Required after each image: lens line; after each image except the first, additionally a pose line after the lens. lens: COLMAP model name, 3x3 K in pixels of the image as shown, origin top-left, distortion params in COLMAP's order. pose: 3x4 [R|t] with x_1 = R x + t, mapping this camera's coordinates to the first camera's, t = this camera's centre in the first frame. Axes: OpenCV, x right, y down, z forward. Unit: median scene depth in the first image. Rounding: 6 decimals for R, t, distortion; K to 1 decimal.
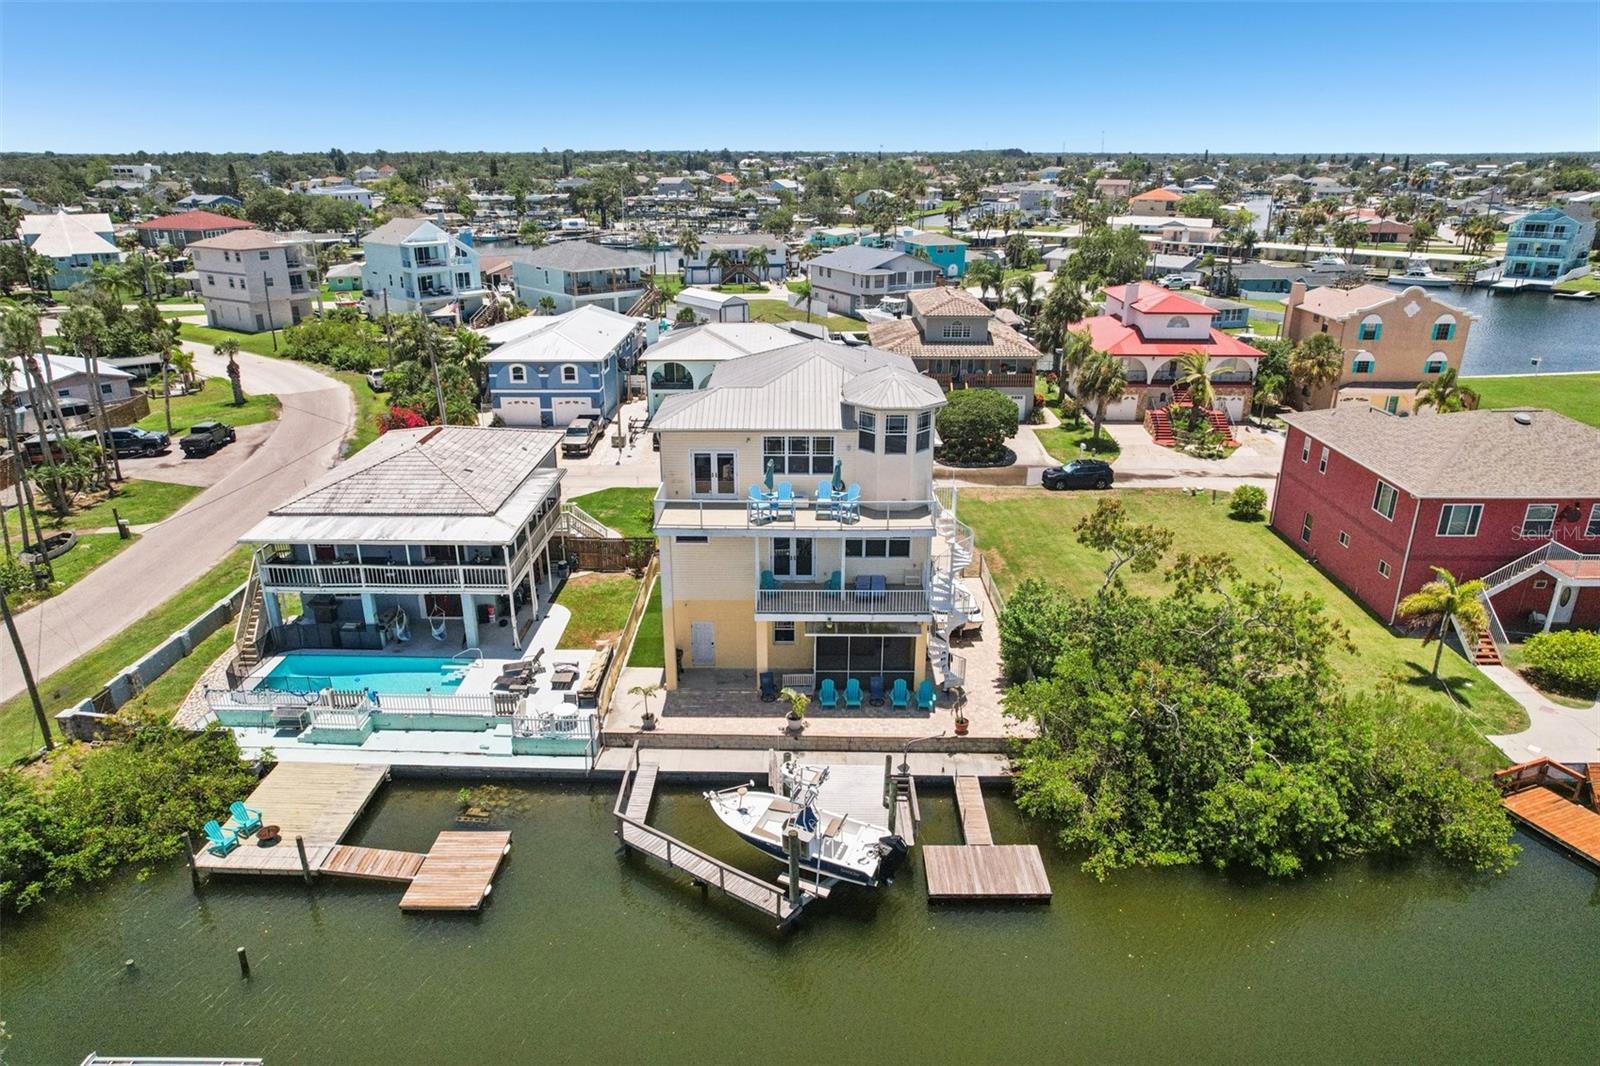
lens RADIAL K [[1023.0, 0, 797.7], [0, 1023.0, 535.8], [0, 0, 1]] dist [-0.068543, 0.060520]
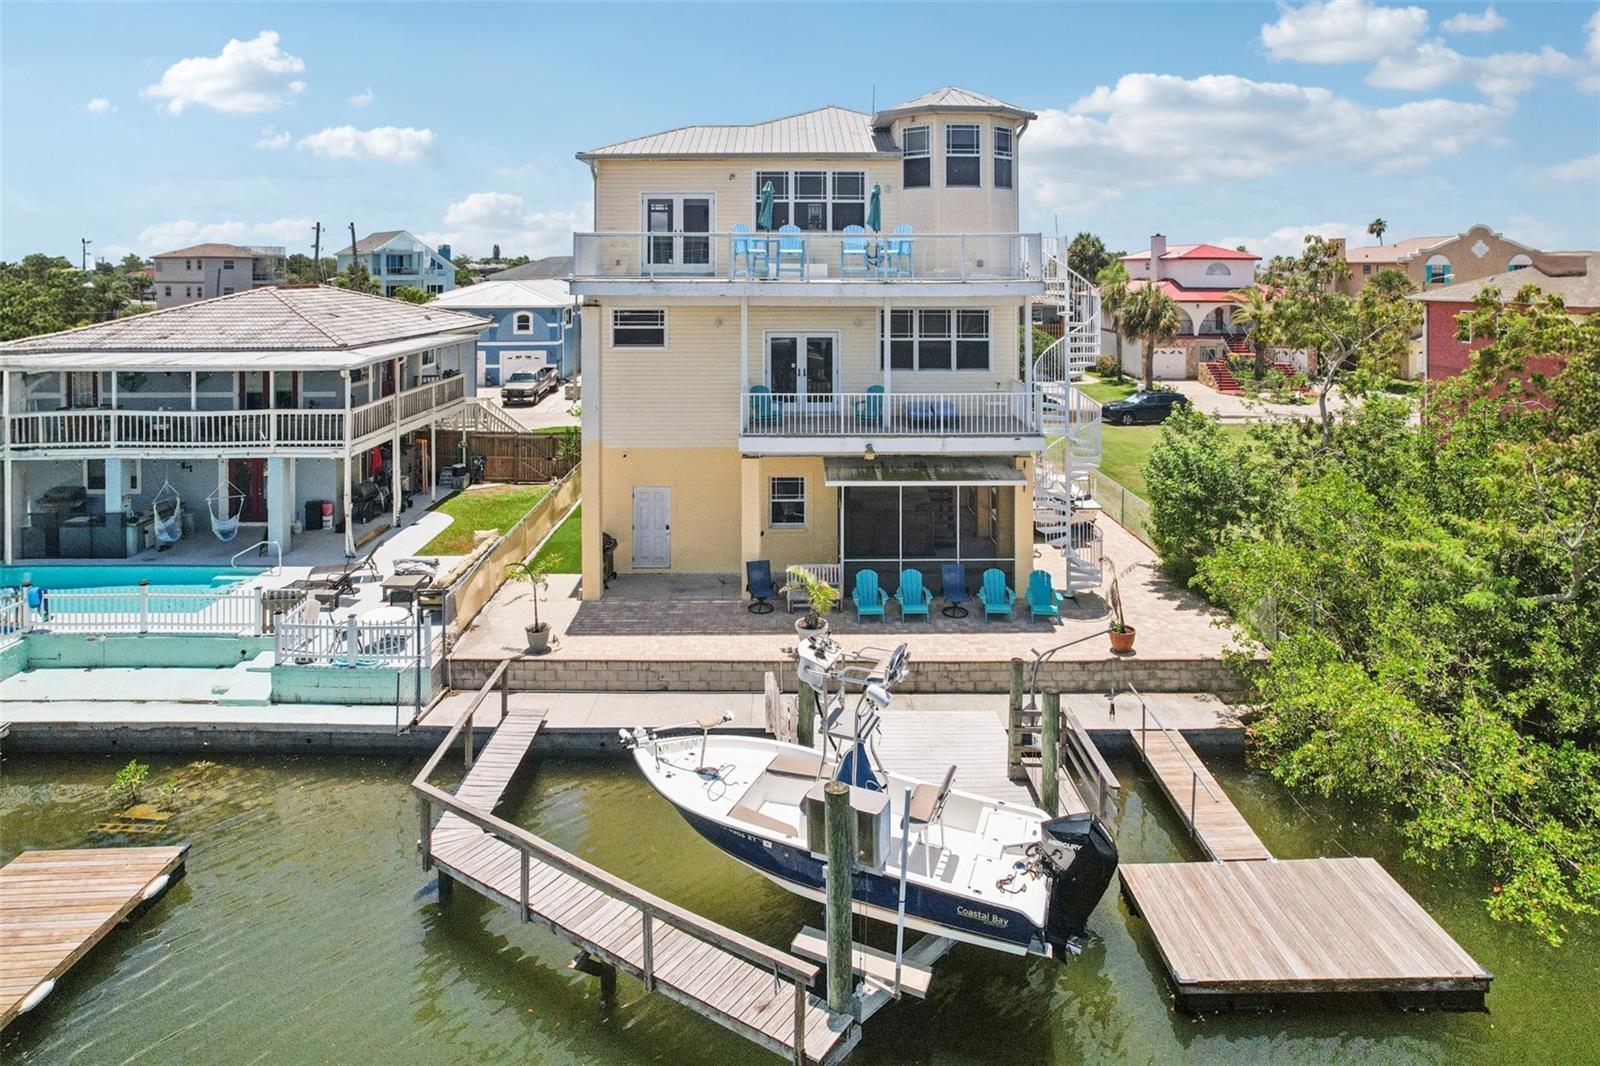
lens RADIAL K [[973.1, 0, 796.2], [0, 973.1, 264.7], [0, 0, 1]] dist [-0.029557, 0.005435]
pose [[0.999846, -0.003377, 0.017219, -0.018504], [0.009306, 0.933968, -0.357234, 0.175673], [-0.014876, 0.357339, 0.933856, 0.437838]]
